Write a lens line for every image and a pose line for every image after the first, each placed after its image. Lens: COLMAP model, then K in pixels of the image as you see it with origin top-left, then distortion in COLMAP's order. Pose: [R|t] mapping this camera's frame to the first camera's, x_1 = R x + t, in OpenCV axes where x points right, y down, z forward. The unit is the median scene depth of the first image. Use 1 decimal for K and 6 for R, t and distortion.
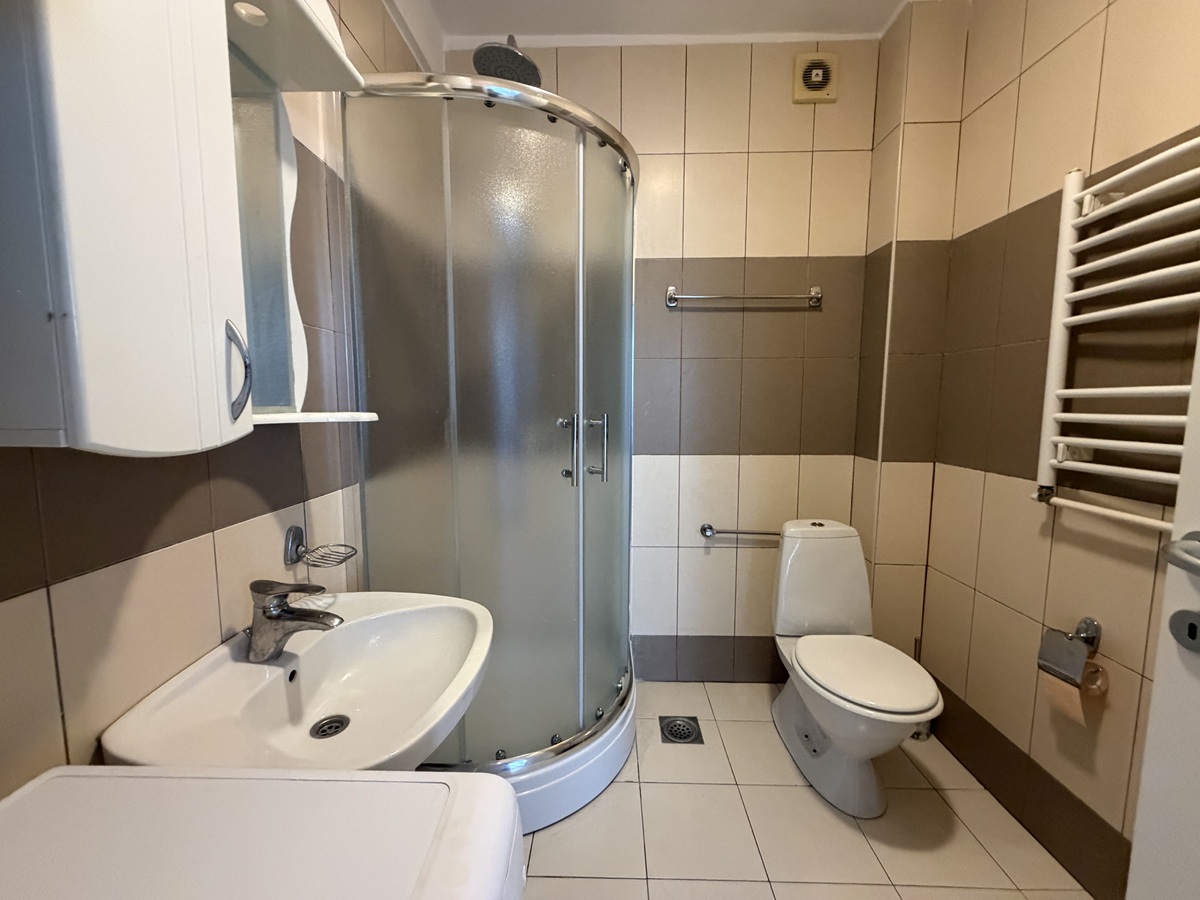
lens RADIAL K [[484.8, 0, 600.0], [0, 484.8, 450.0], [0, 0, 1]] dist [-0.002208, 0.000040]
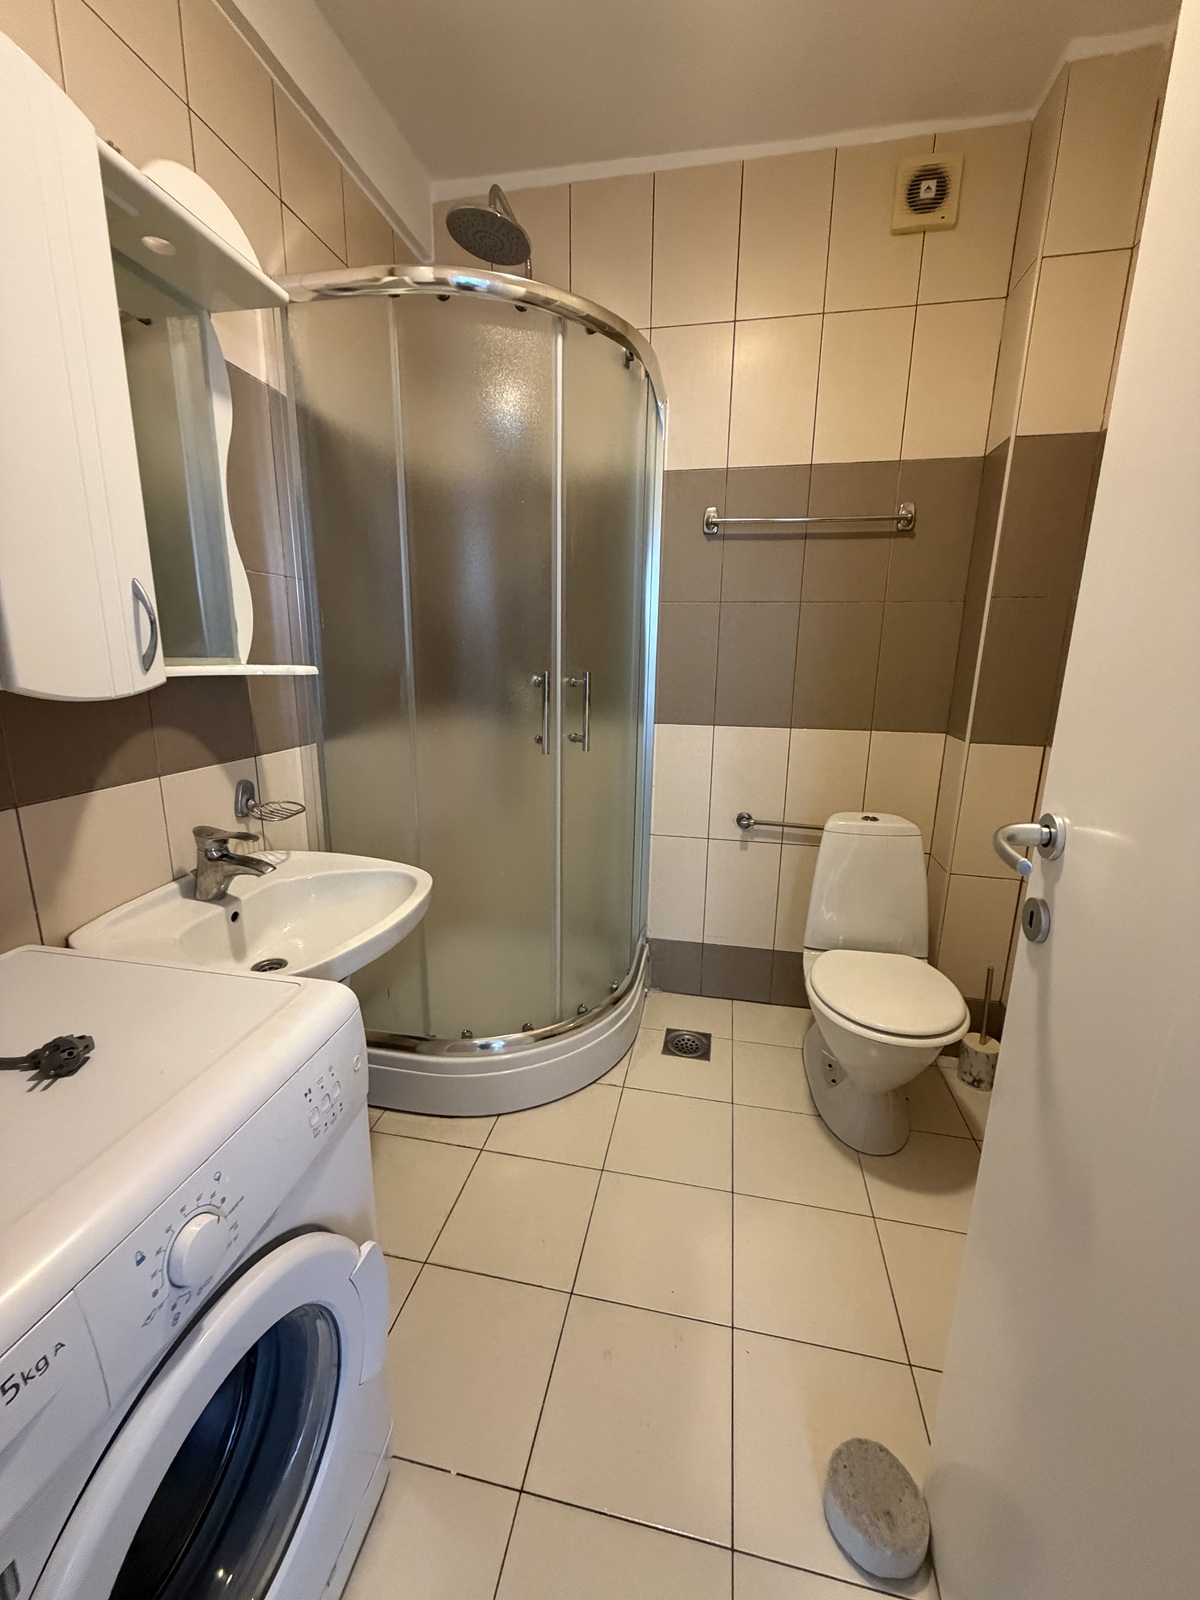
lens RADIAL K [[646.4, 0, 600.0], [0, 646.4, 800.0], [0, 0, 1]] dist [-0.002208, 0.000040]
pose [[0.984469, 0.052601, -0.167492, 0.235942], [-0.031593, 0.991564, 0.125710, 0.005382], [0.172692, -0.118466, 0.977826, -0.136137]]
